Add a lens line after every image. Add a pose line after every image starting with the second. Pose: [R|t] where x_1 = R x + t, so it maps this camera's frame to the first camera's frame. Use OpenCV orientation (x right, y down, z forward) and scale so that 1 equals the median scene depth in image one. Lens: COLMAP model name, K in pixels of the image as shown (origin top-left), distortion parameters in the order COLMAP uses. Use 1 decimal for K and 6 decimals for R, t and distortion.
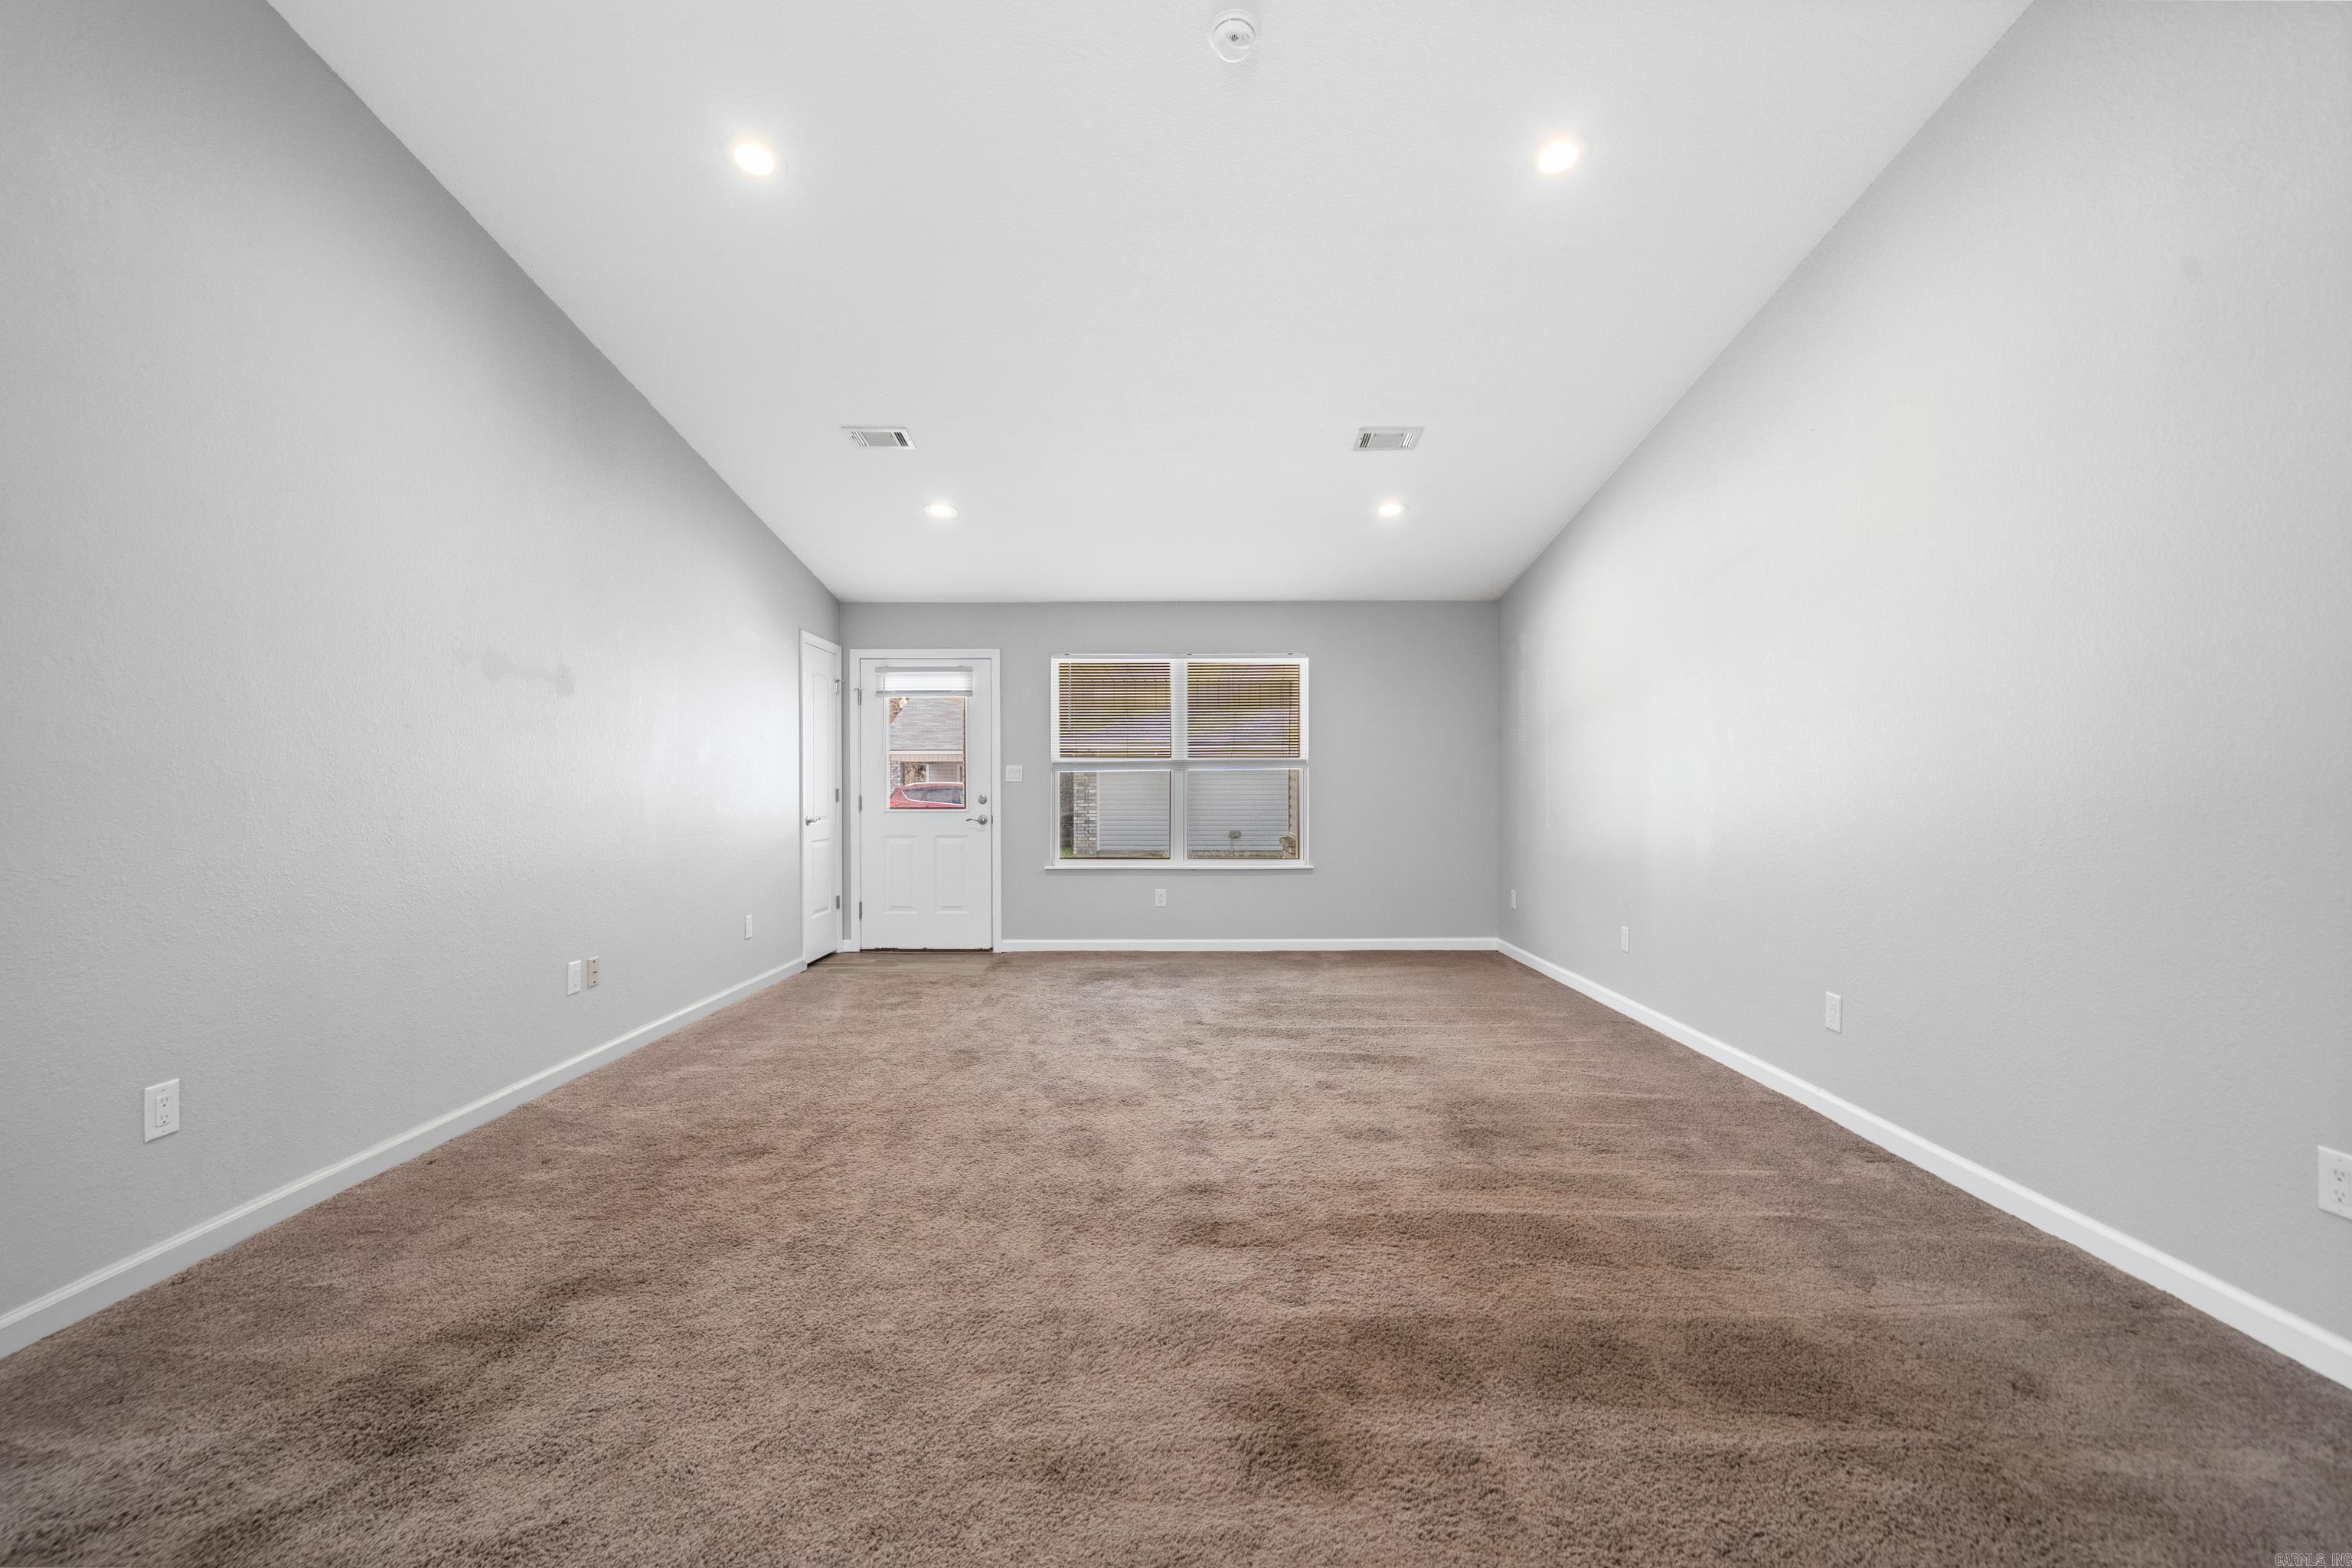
lens RADIAL K [[1037.5, 0, 1176.0], [0, 1037.5, 784.0], [0, 0, 1]] dist [0.001680, 0.000432]
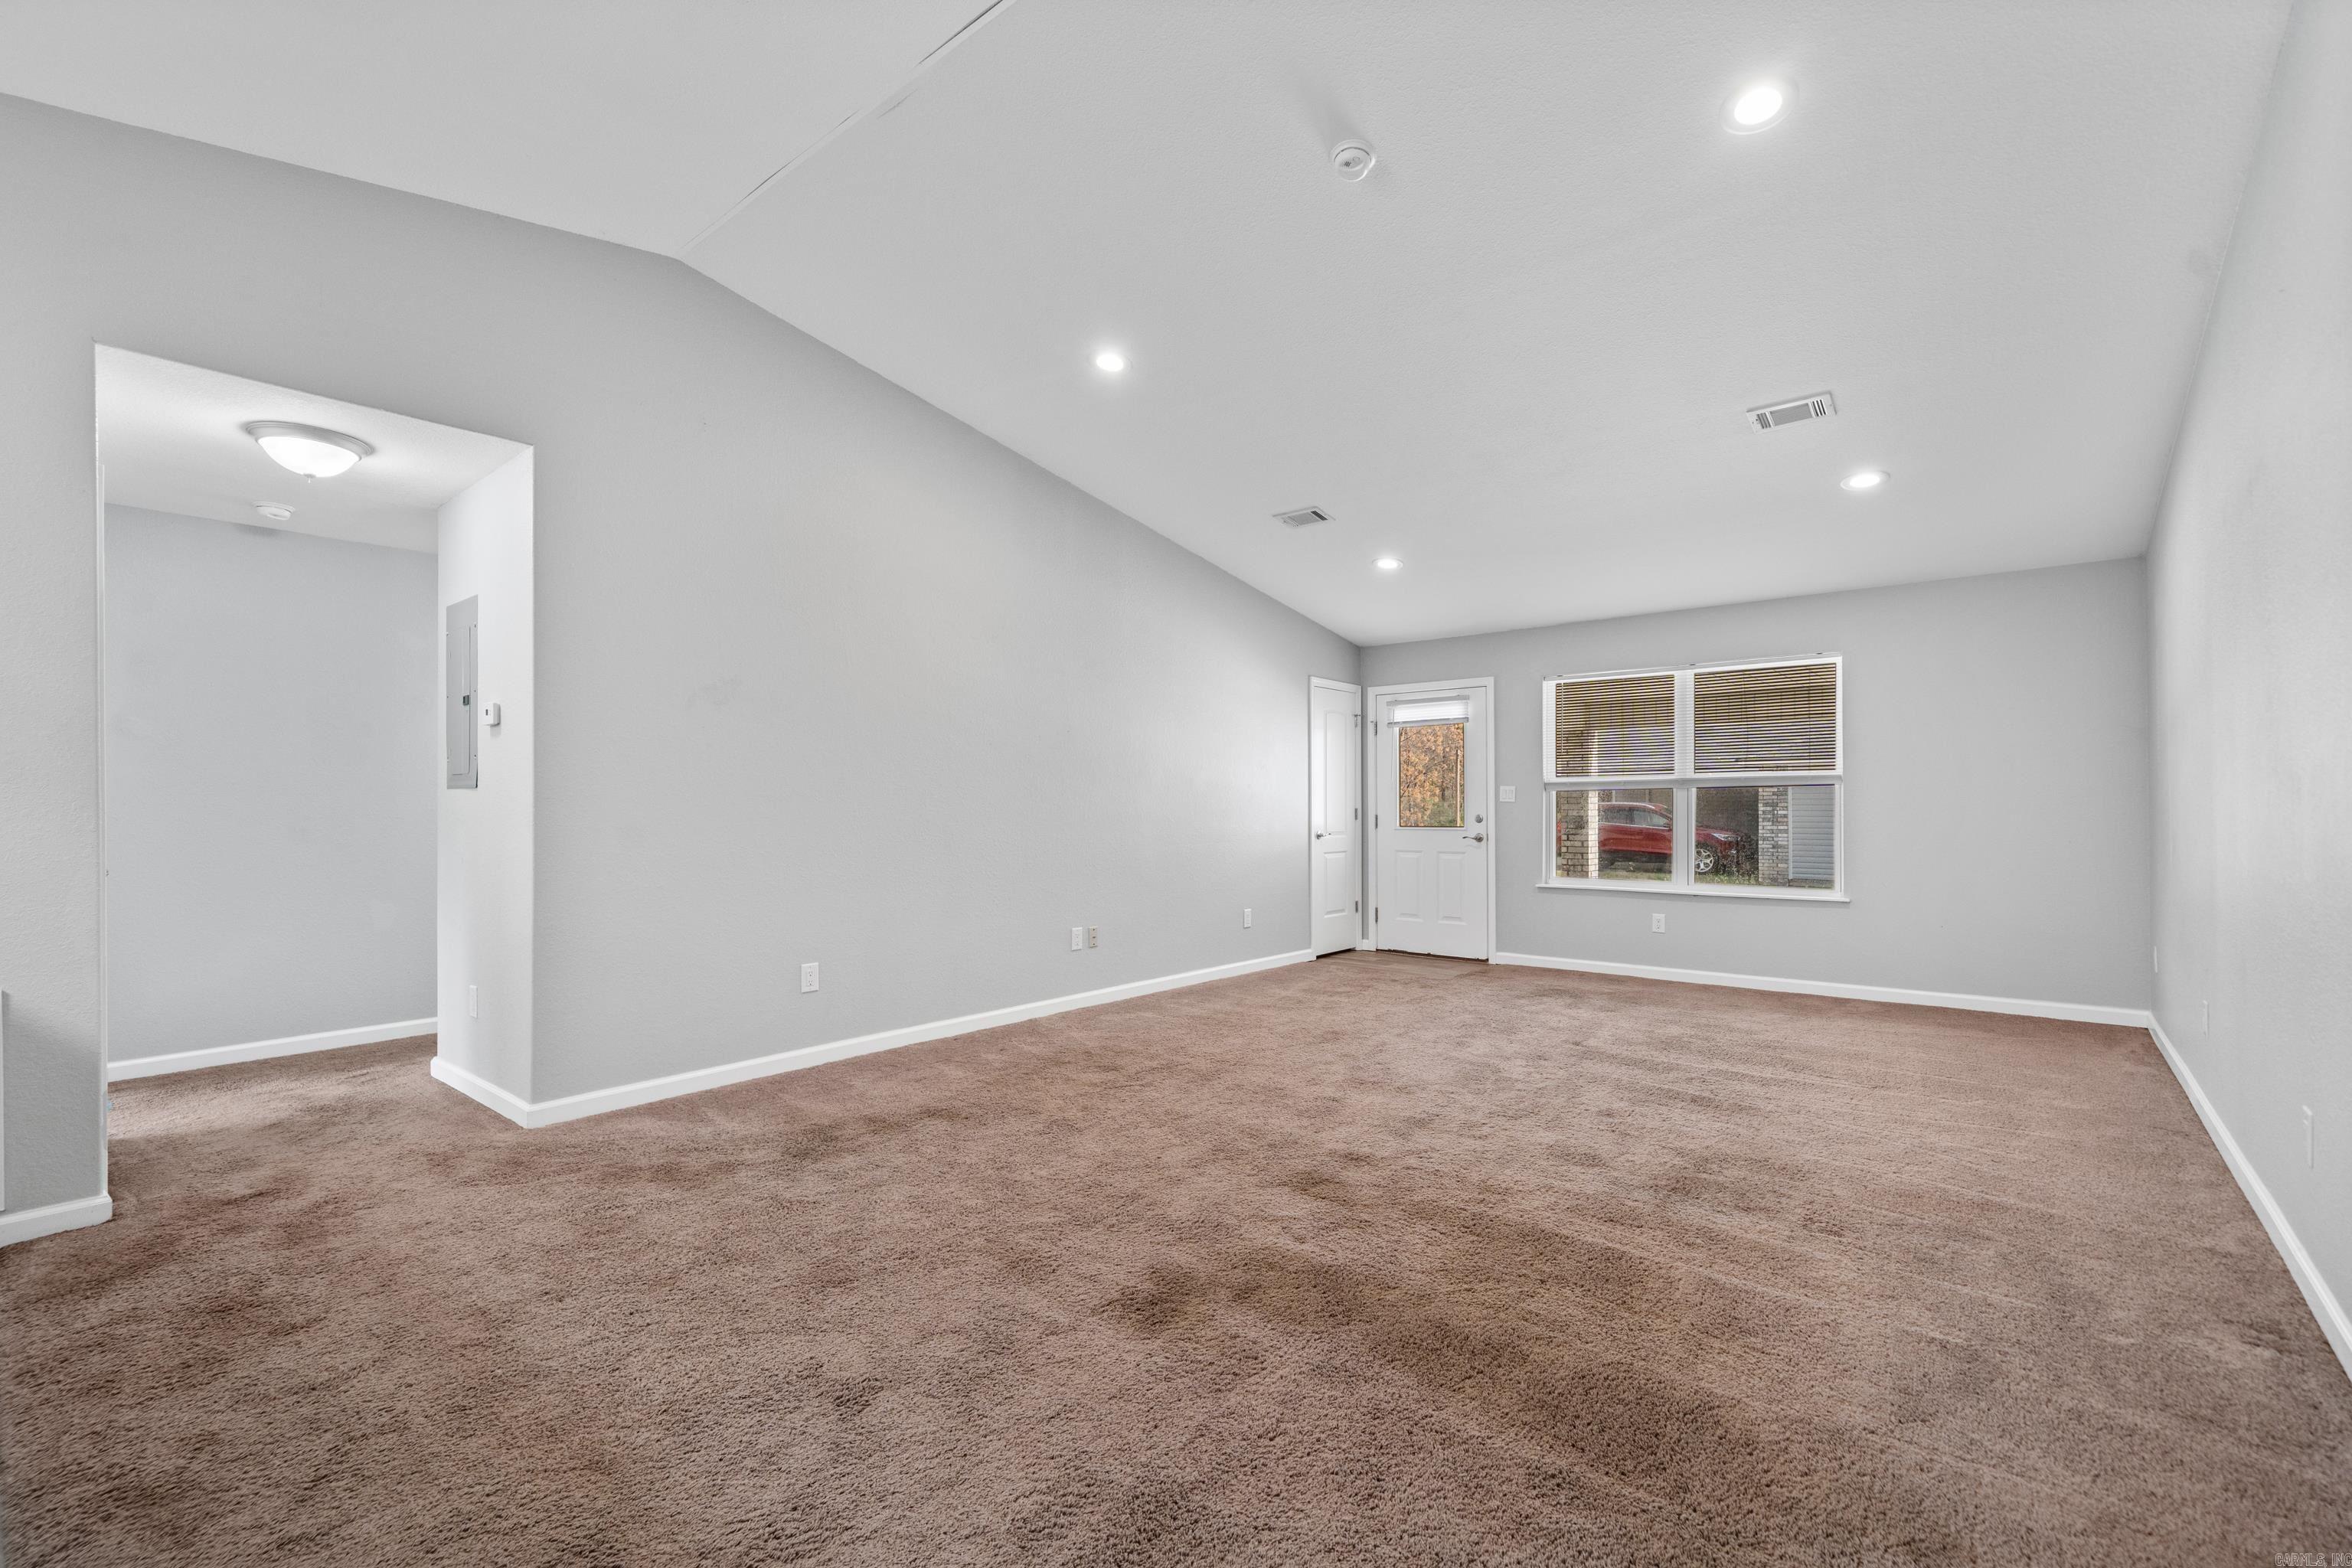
lens RADIAL K [[1010.4, 0, 1176.0], [0, 1010.4, 784.0], [0, 0, 1]] dist [0.000500, 0.000221]
pose [[0.765445, -0.015620, -0.643311, 0.435410], [0.002451, 0.999769, -0.021359, 0.001546], [0.643496, 0.014772, 0.765307, 0.010032]]
